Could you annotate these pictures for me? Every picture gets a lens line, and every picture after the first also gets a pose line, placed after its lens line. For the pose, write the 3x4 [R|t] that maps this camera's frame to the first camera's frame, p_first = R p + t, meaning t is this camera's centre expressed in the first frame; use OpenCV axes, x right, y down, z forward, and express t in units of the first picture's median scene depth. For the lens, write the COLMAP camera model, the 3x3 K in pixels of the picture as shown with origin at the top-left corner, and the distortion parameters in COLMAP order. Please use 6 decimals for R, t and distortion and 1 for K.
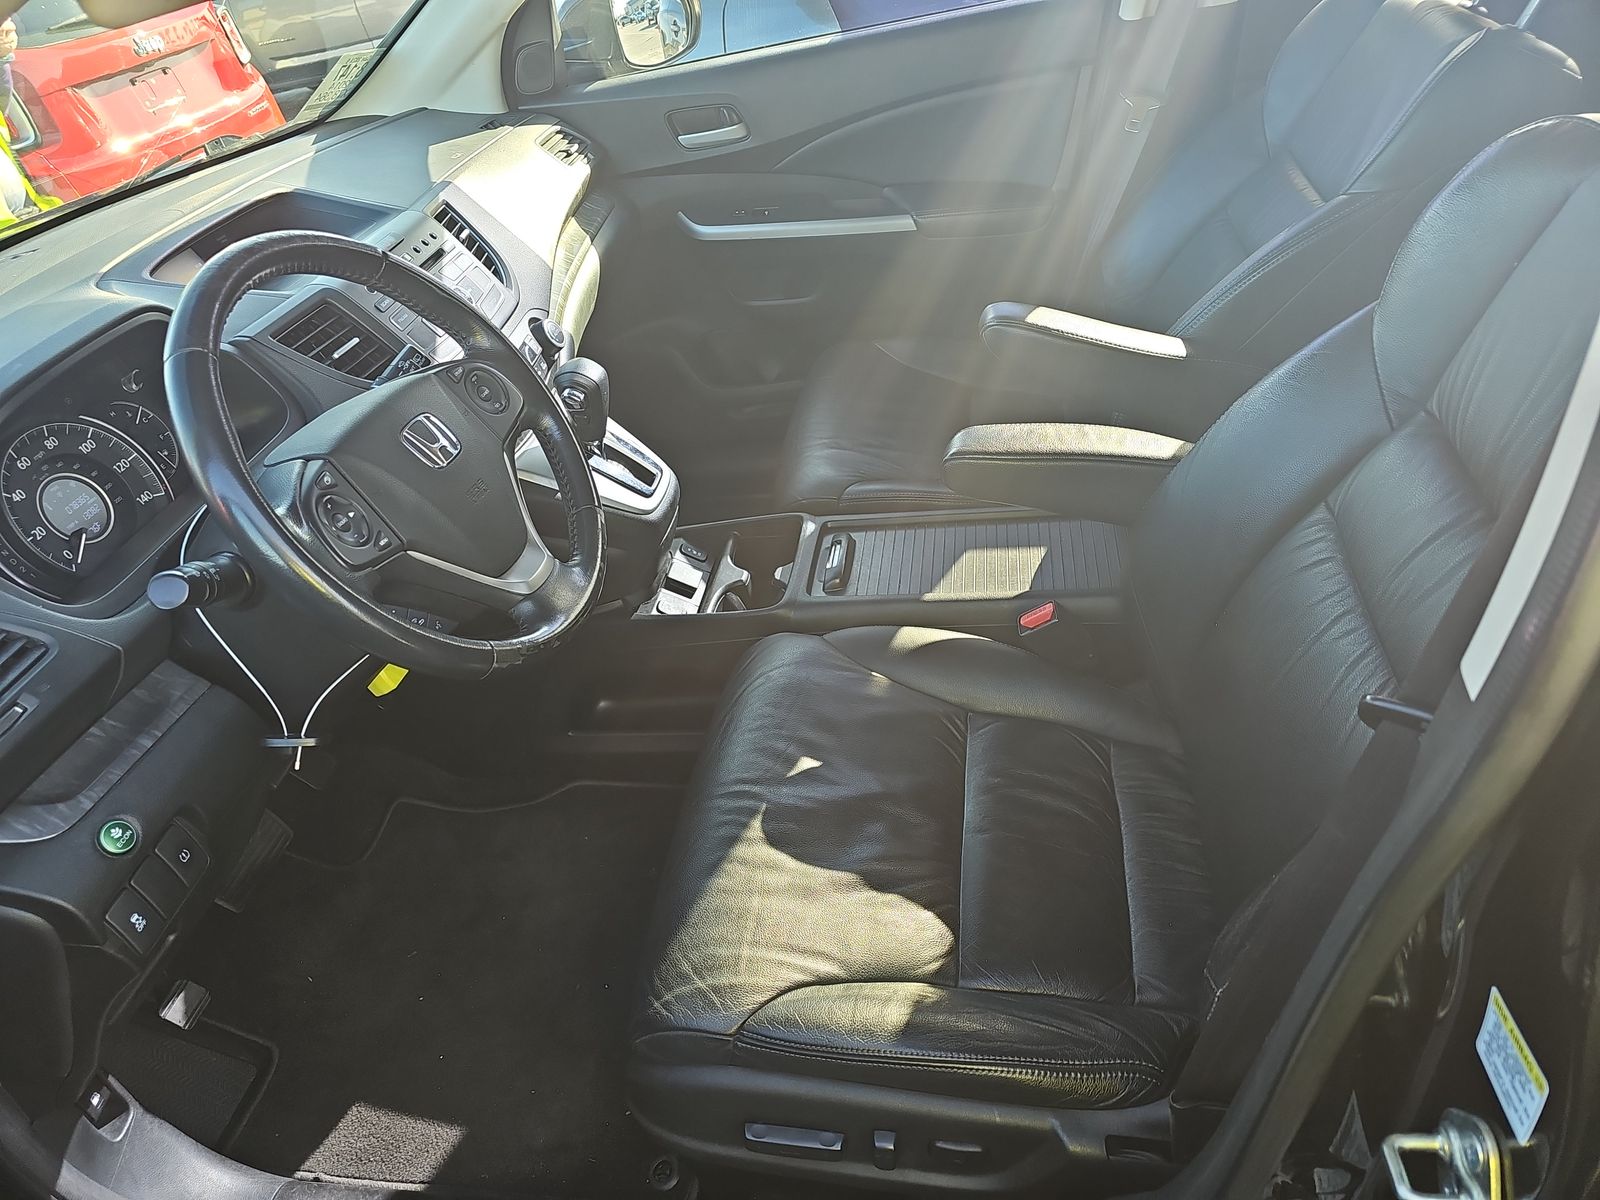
lens RADIAL K [[1085.4, 0, 804.8], [0, 1085.4, 593.6], [0, 0, 1]] dist [0.034503, -0.029596]
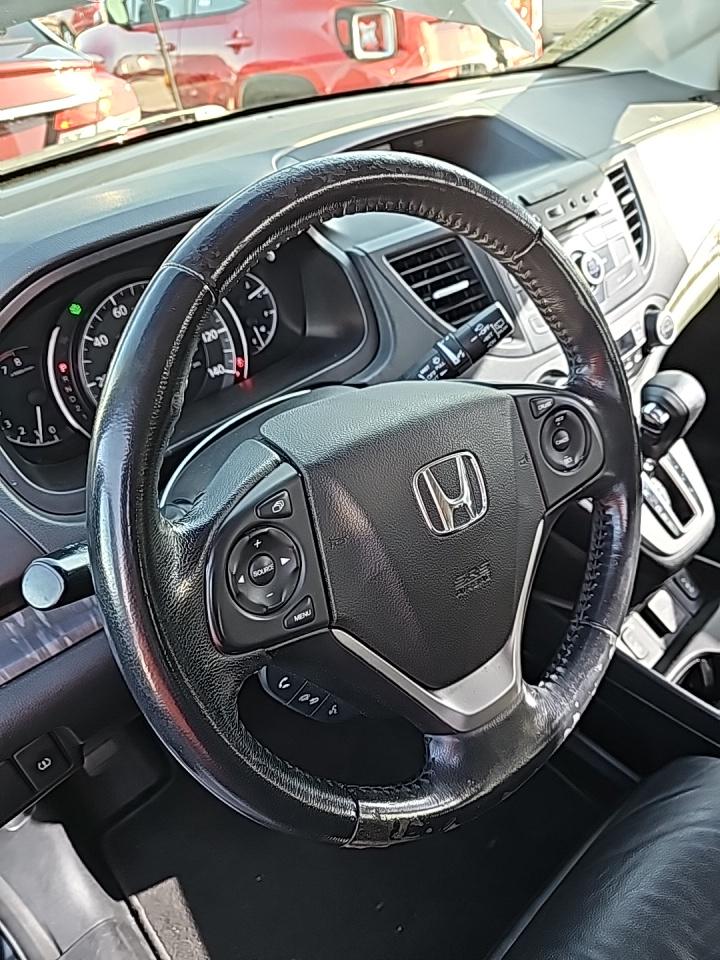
lens RADIAL K [[651.2, 0, 365.4], [0, 651.2, 472.7], [0, 0, 1]] dist [0.034503, -0.029596]
pose [[0.776556, 0.456630, -0.434108, -0.130905], [-0.409103, 0.889446, 0.203766, -0.139156], [0.479161, 0.019358, 0.877513, 0.386770]]
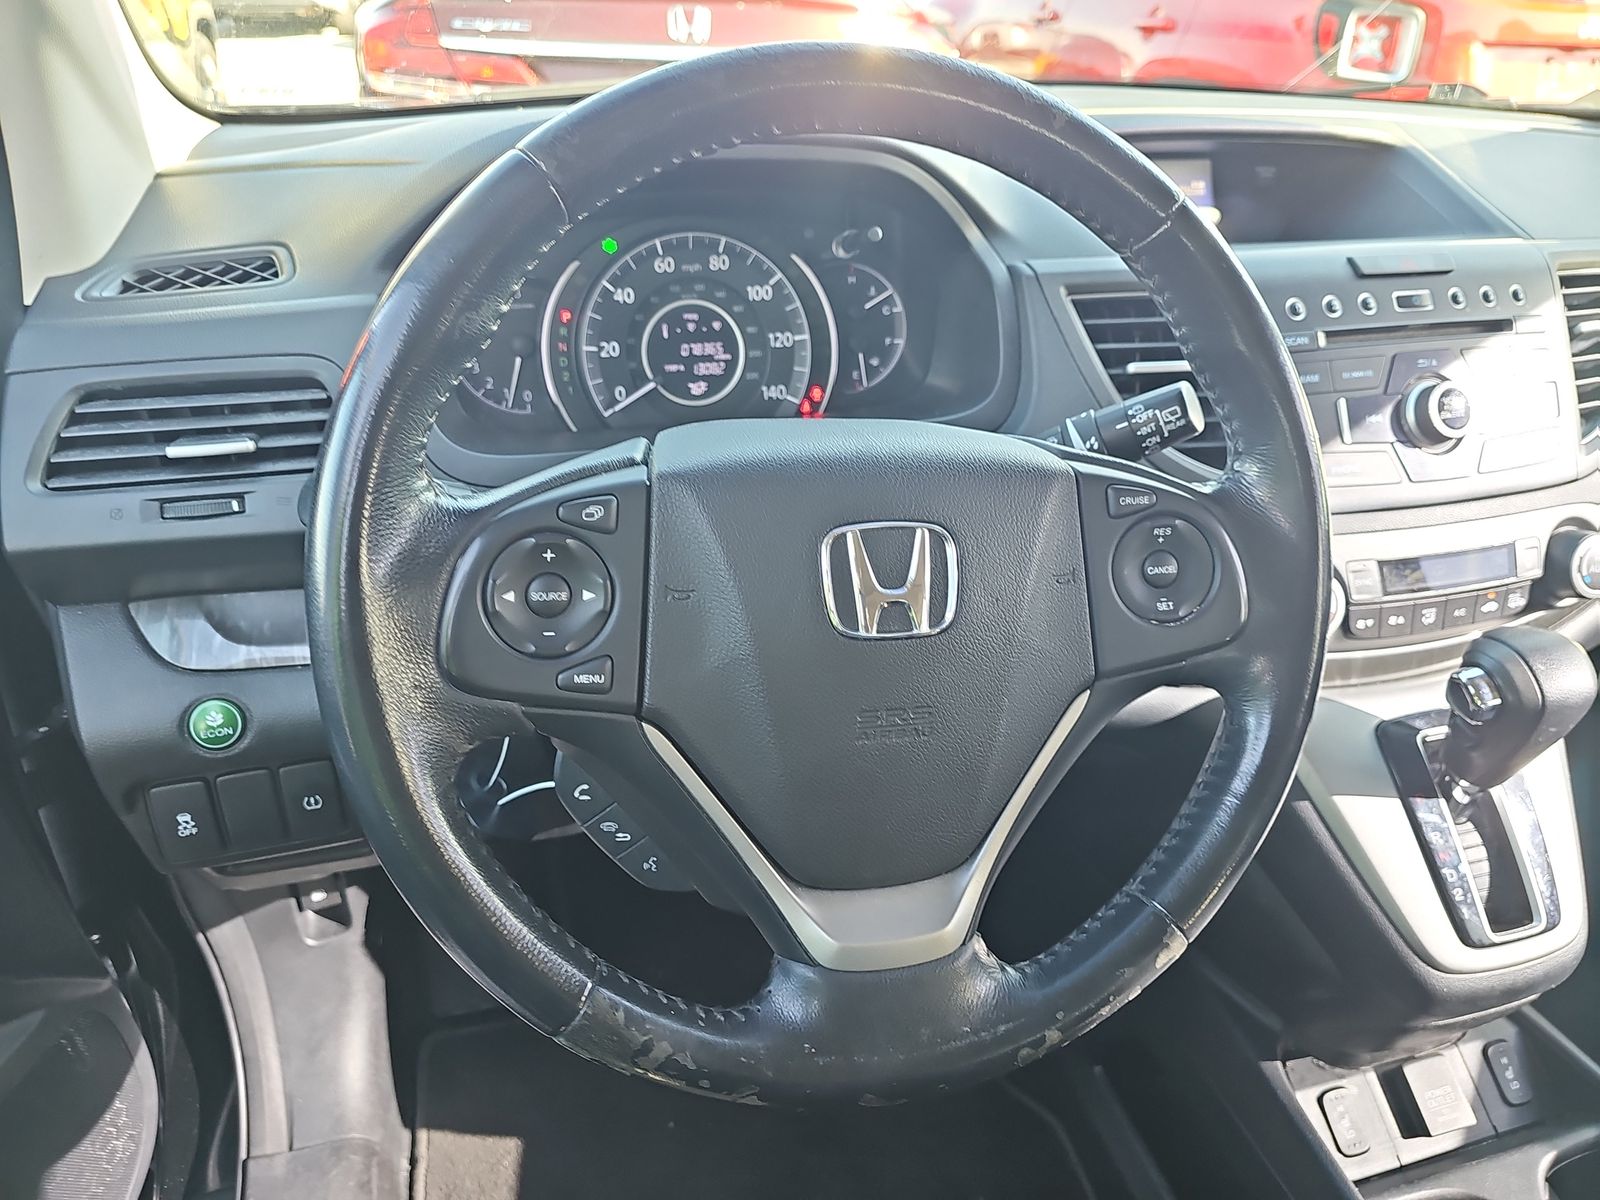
lens RADIAL K [[1085.4, 0, 809.2], [0, 1085.4, 576.1], [0, 0, 1]] dist [0.034503, -0.029596]
pose [[0.407186, 0.607418, -0.682087, -0.033126], [-0.620109, 0.732151, 0.281814, -0.157859], [0.670570, 0.308218, 0.674787, 0.432624]]
